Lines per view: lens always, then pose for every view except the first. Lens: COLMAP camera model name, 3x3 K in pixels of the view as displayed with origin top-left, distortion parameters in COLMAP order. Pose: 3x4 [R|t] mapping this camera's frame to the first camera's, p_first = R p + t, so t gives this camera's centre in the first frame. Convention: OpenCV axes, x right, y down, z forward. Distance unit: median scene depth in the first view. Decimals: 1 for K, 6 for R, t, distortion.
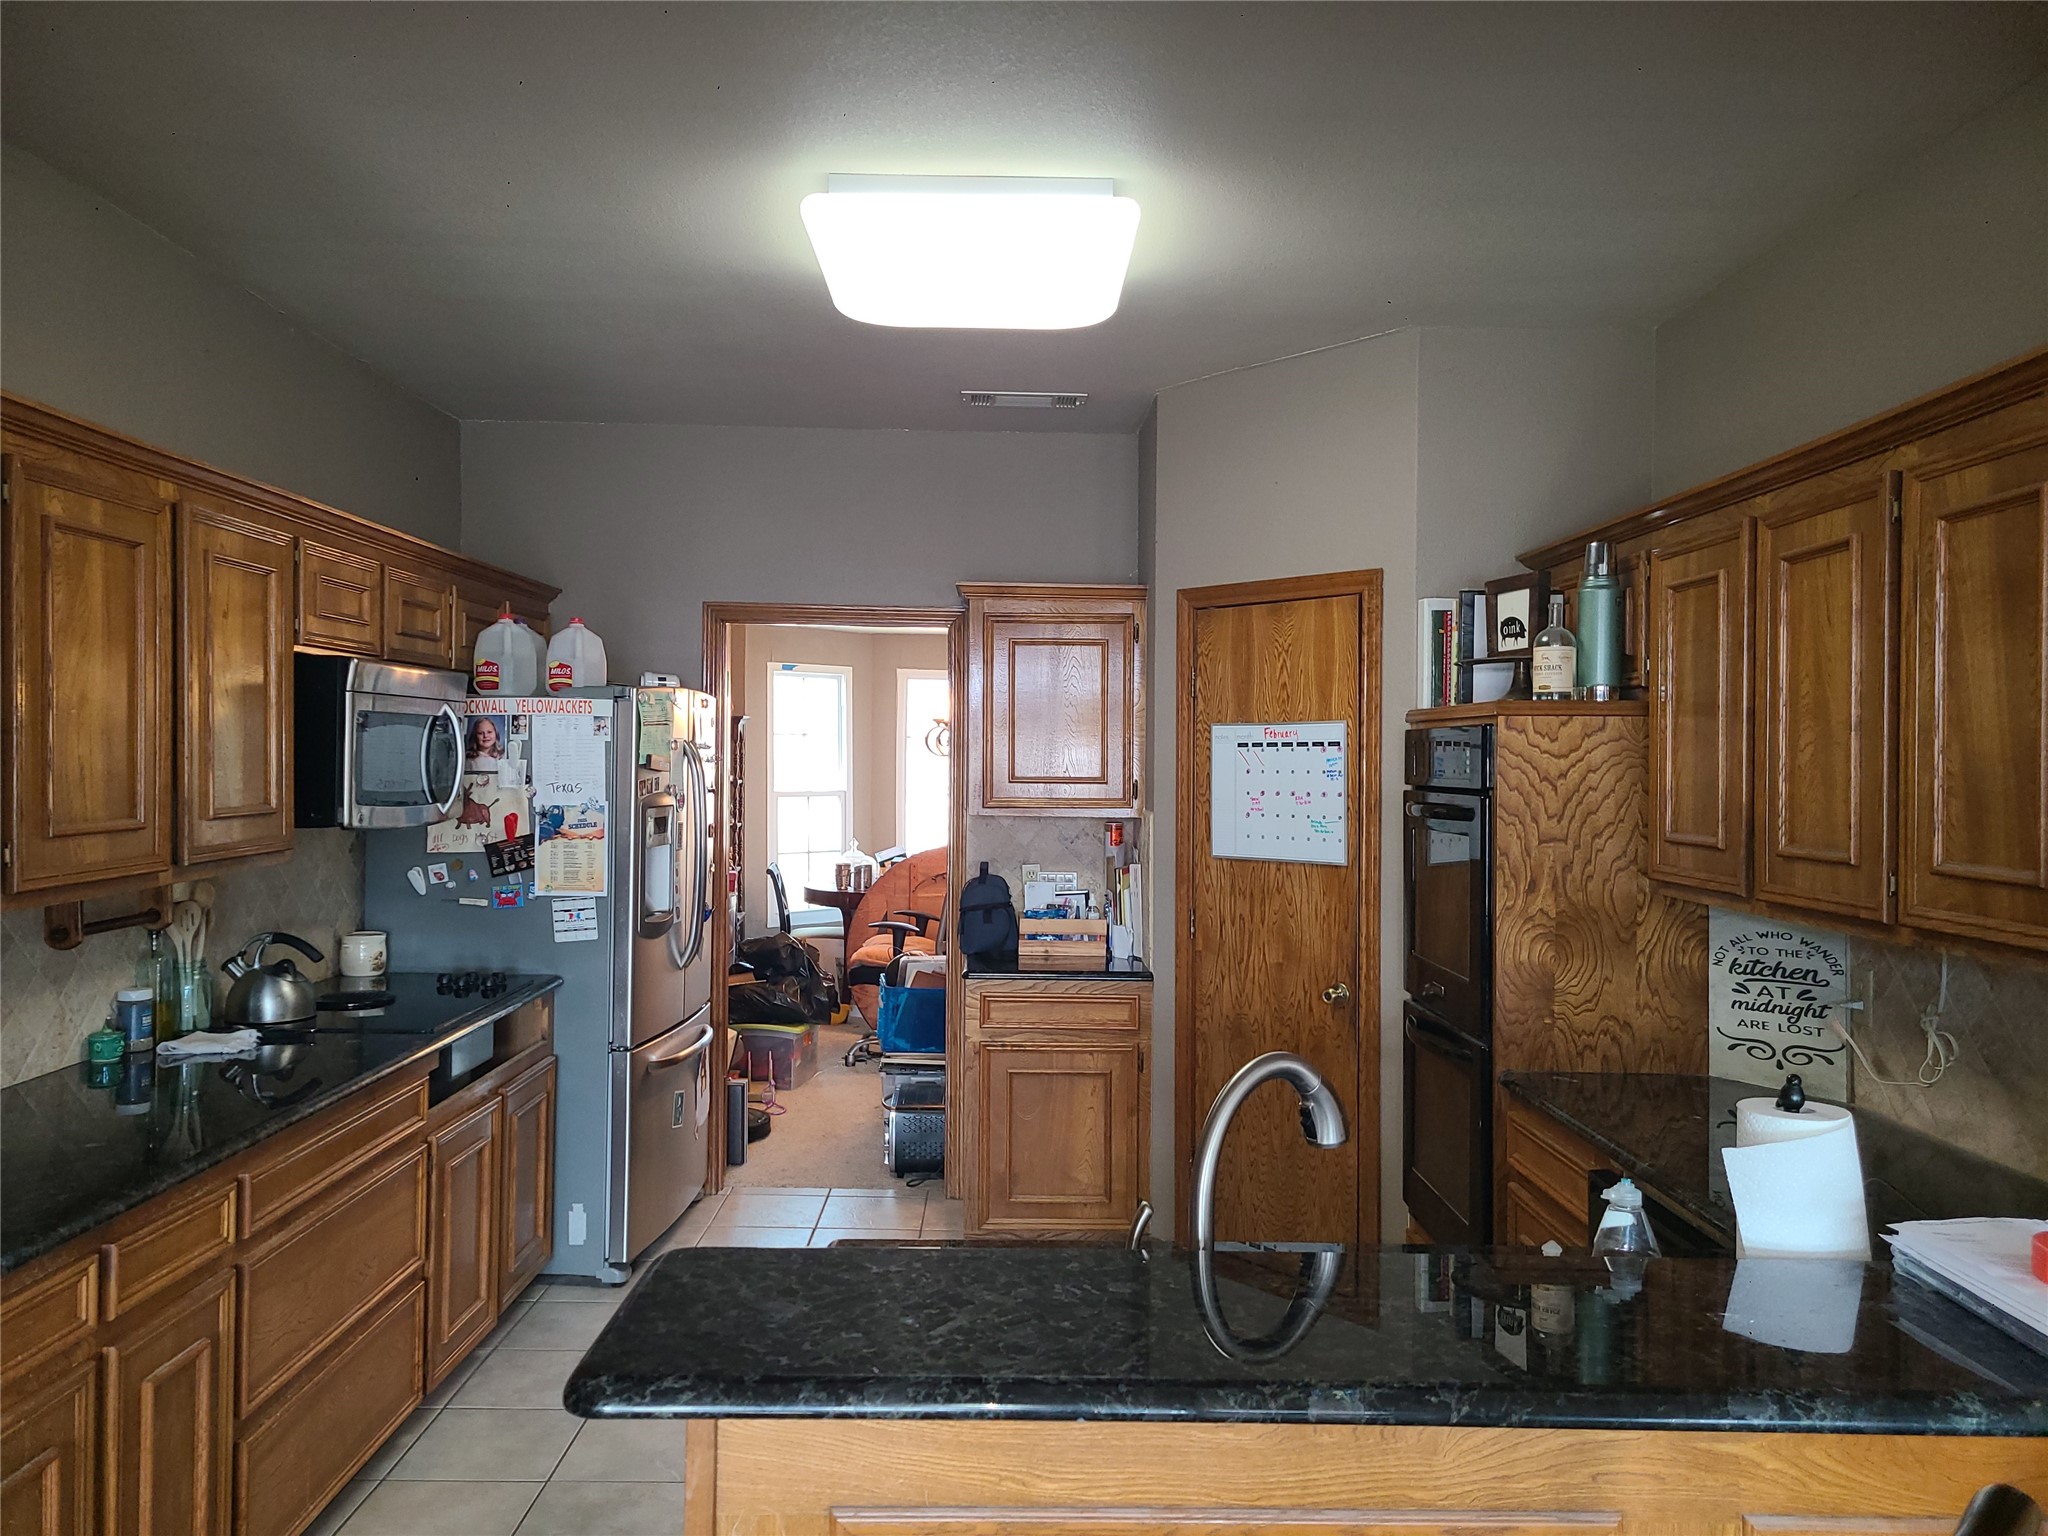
lens RADIAL K [[1517.0, 0, 1022.5], [0, 1517.0, 770.3], [0, 0, 1]] dist [0.053668, -0.023423]
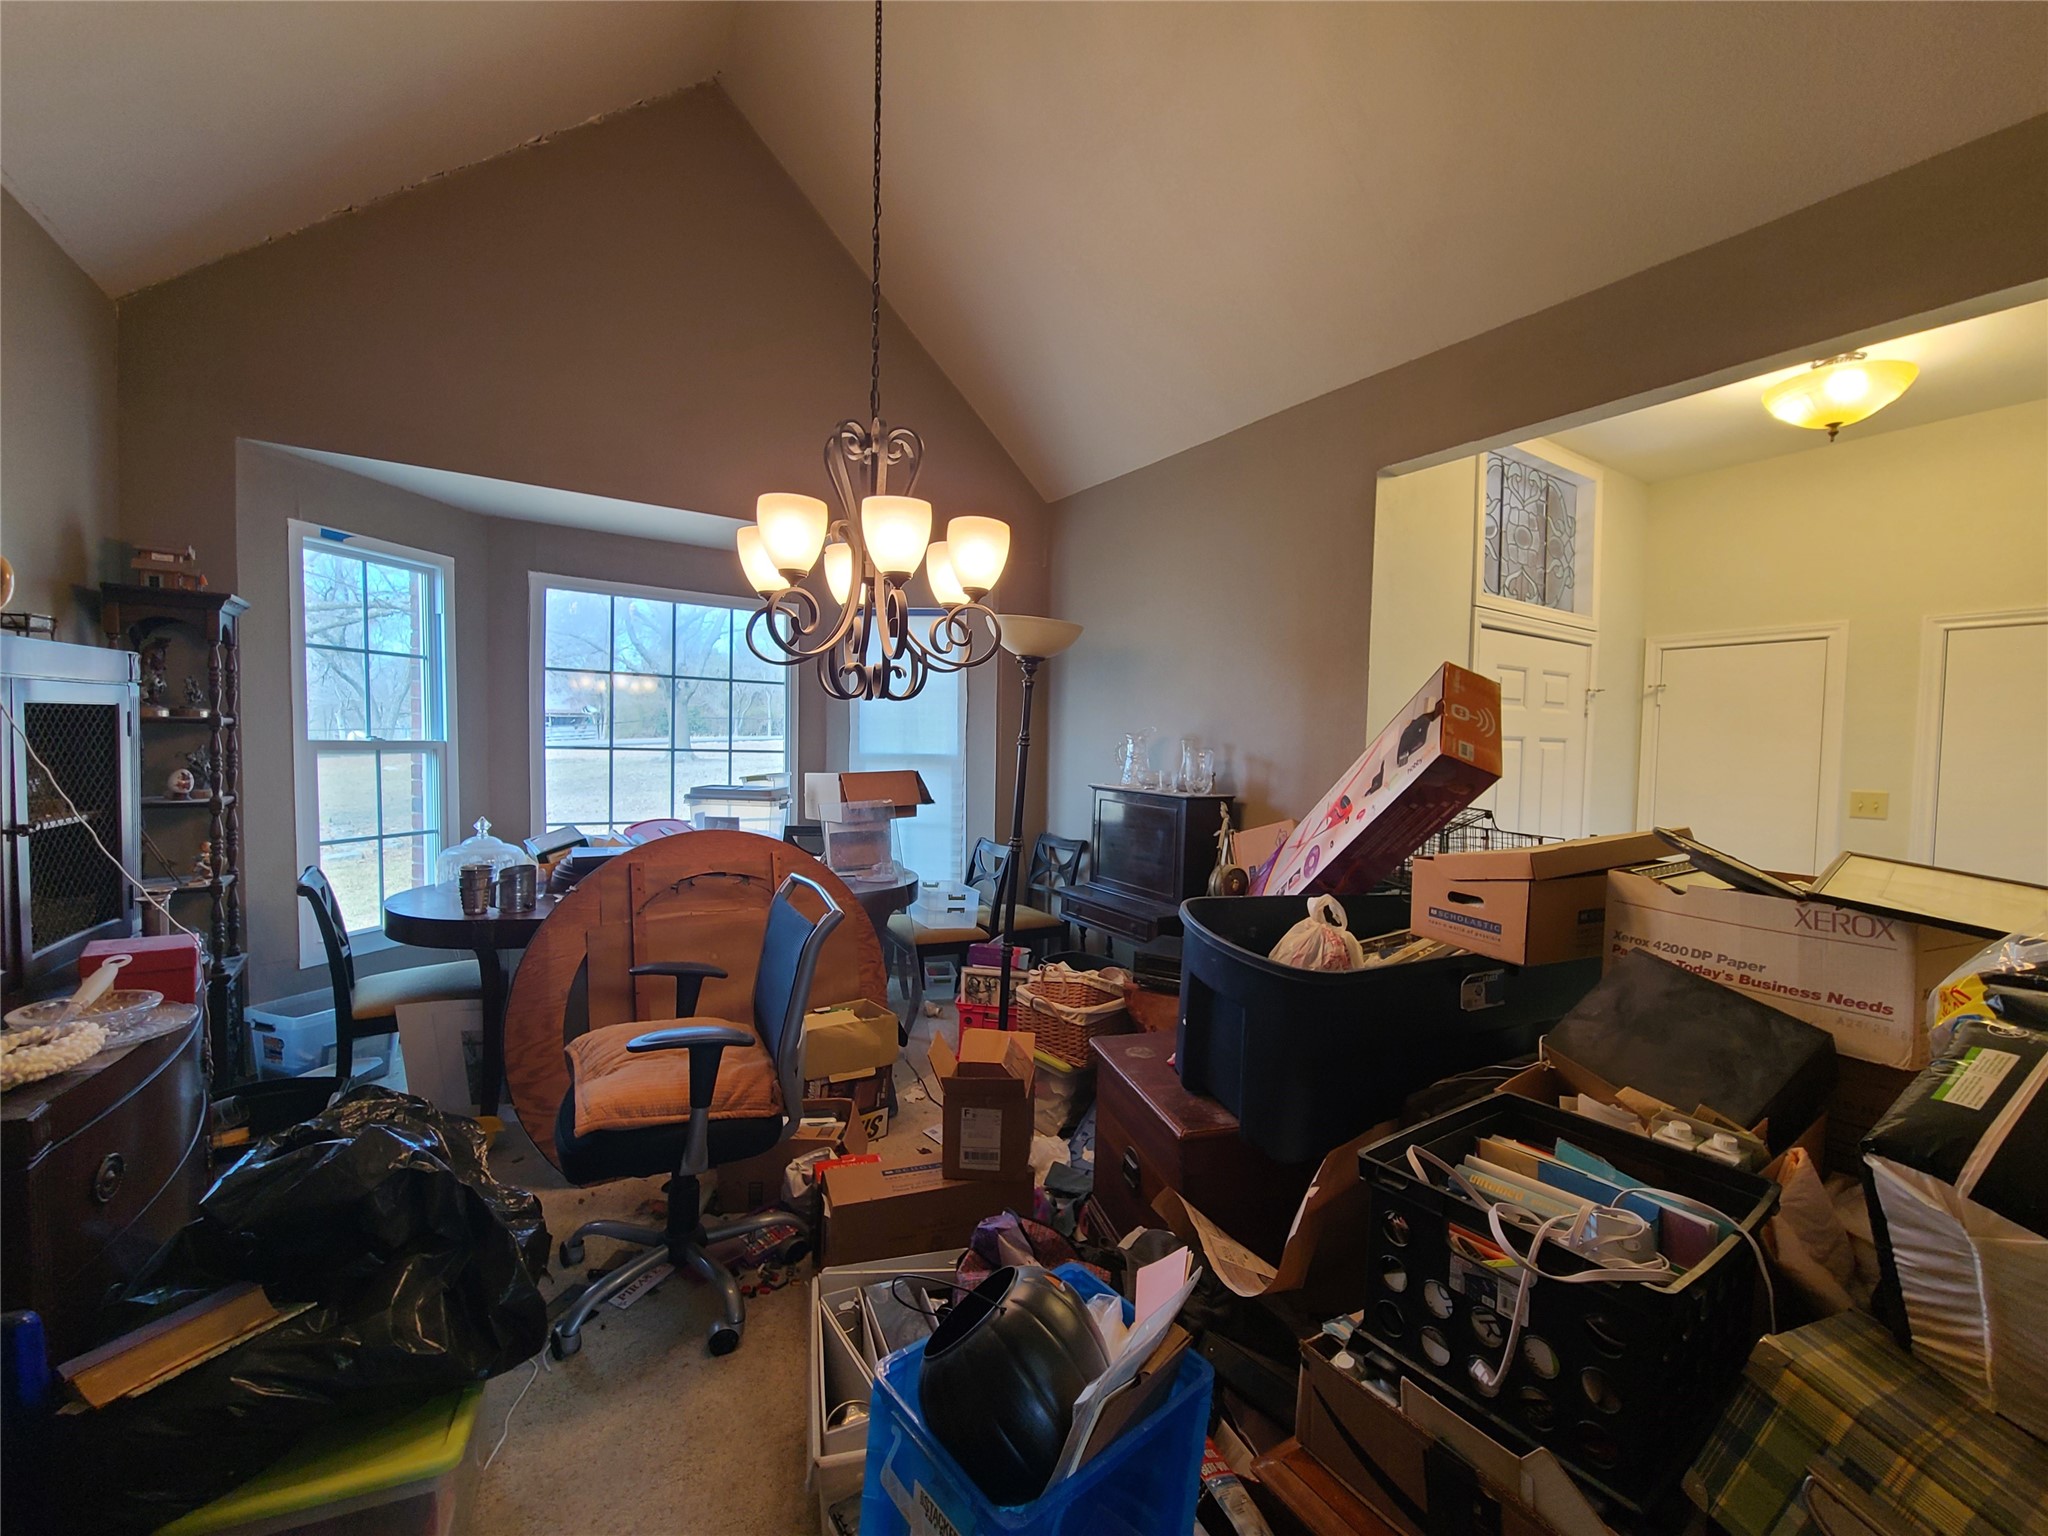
lens RADIAL K [[832.5, 0, 1043.4], [0, 832.5, 779.5], [0, 0, 1]] dist [-0.000571, -0.003539]
pose [[0.839283, -0.012520, 0.543551, -0.108582], [-0.009750, 0.999227, 0.038071, 0.015173], [-0.543607, -0.037252, 0.838513, 0.628017]]
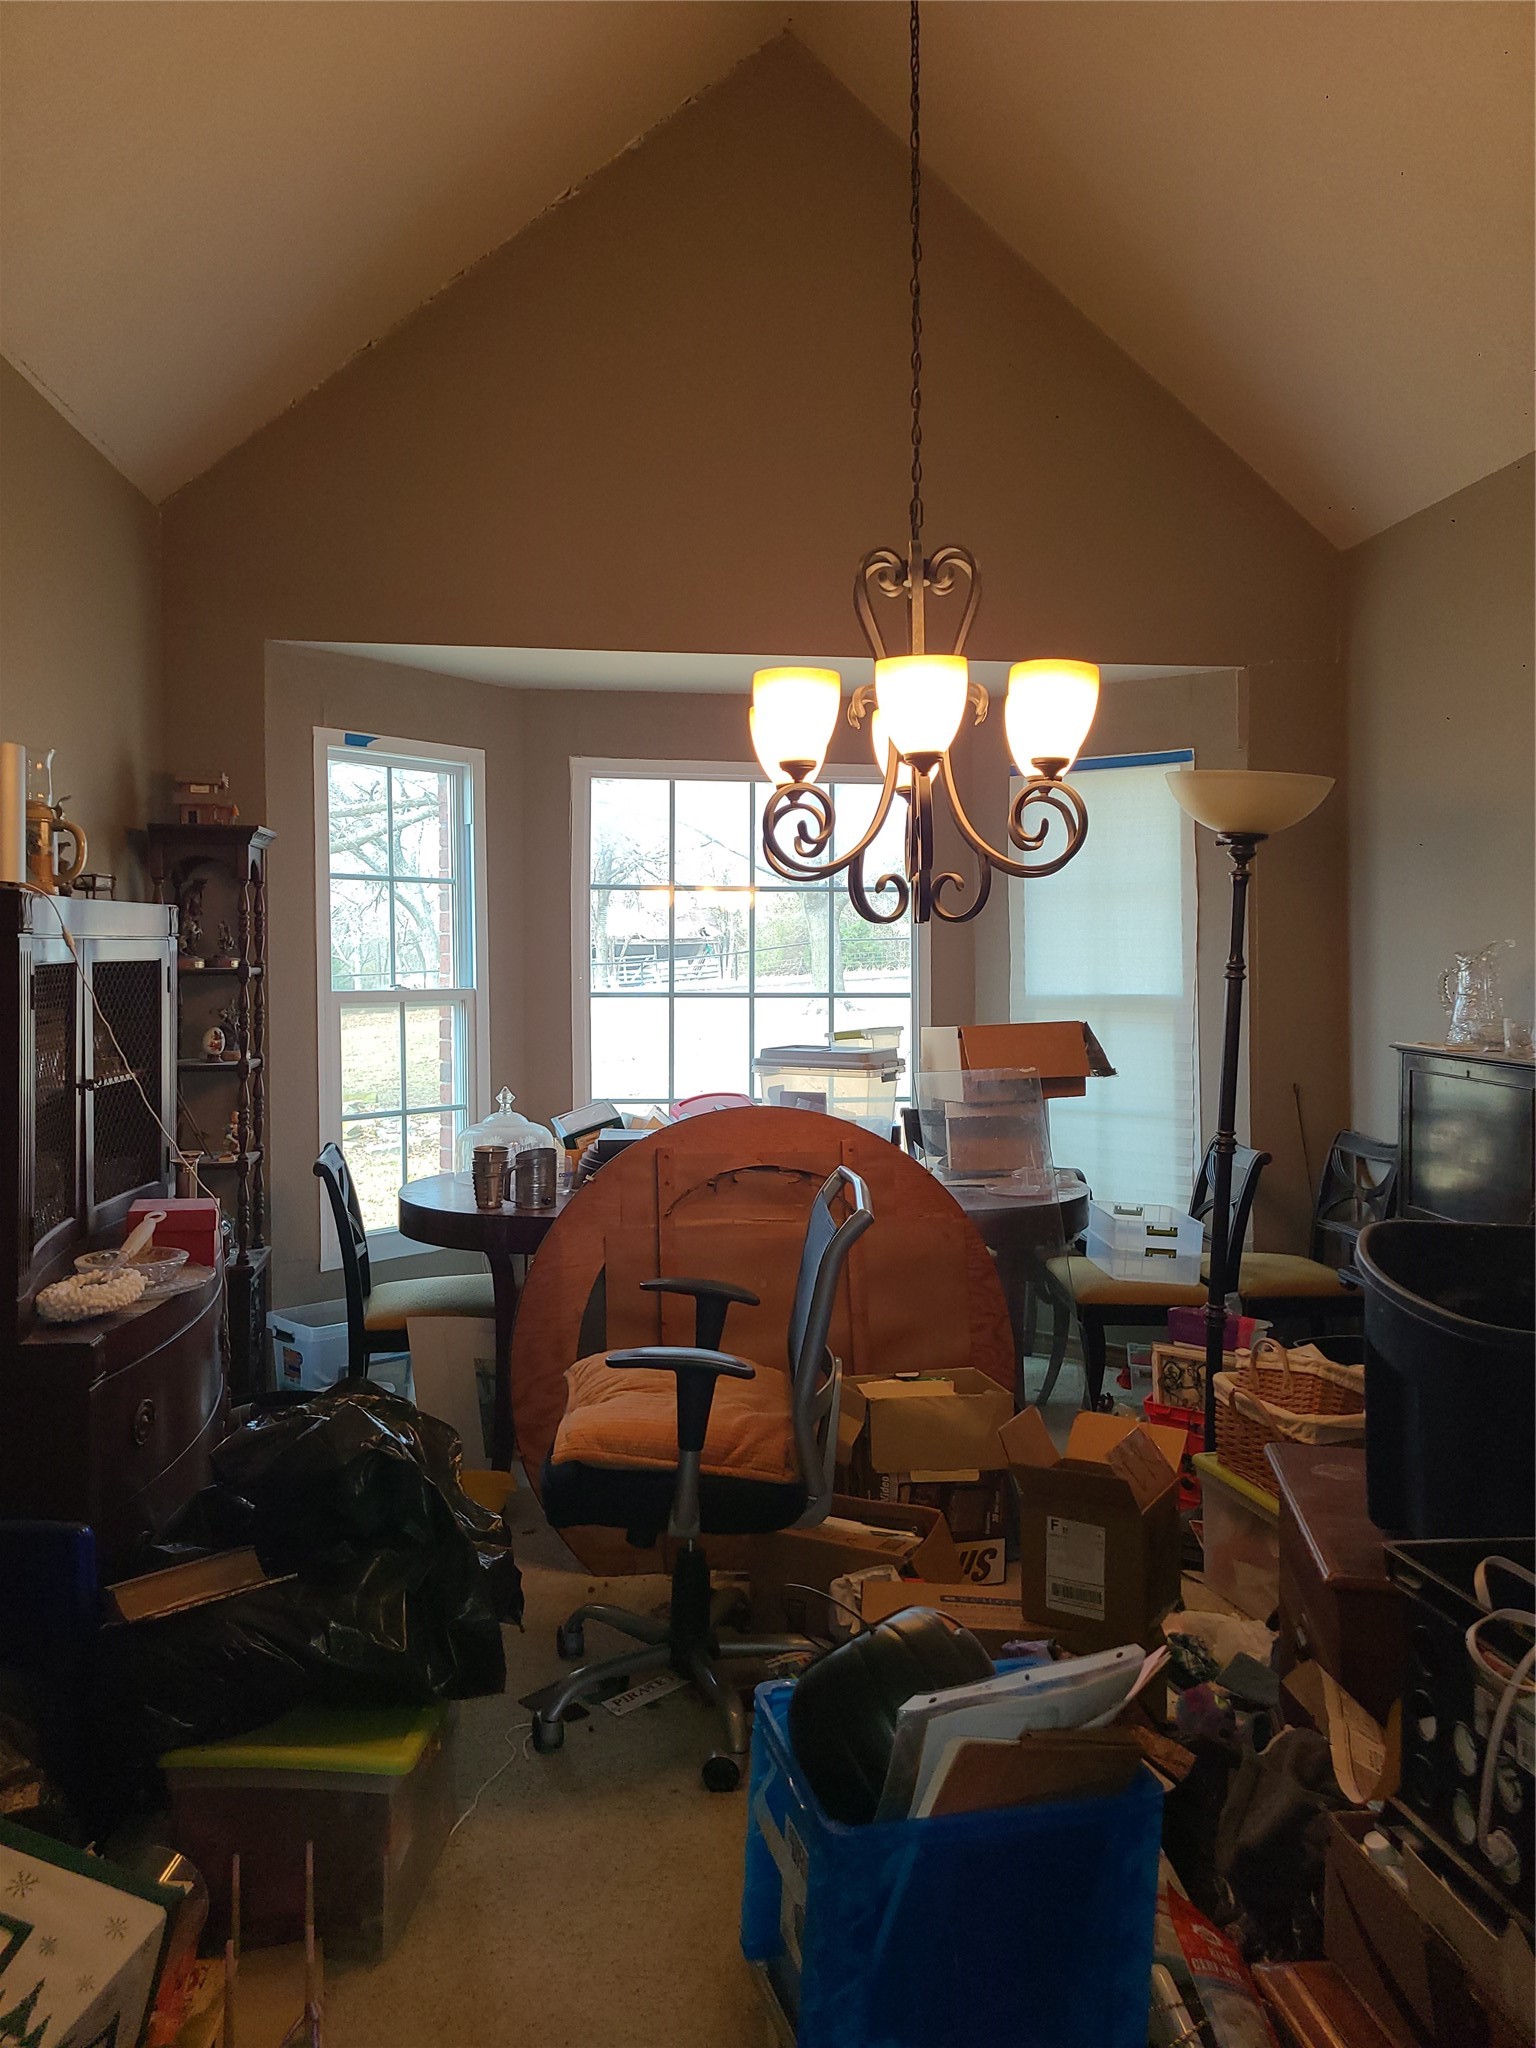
lens RADIAL K [[1517.0, 0, 763.9], [0, 1517.0, 982.9], [0, 0, 1]] dist [0.053668, -0.023423]
pose [[0.994079, -0.011518, 0.108049, -0.085960], [0.011718, 0.999931, -0.001218, 0.014294], [-0.108028, 0.002477, 0.994145, 0.547906]]
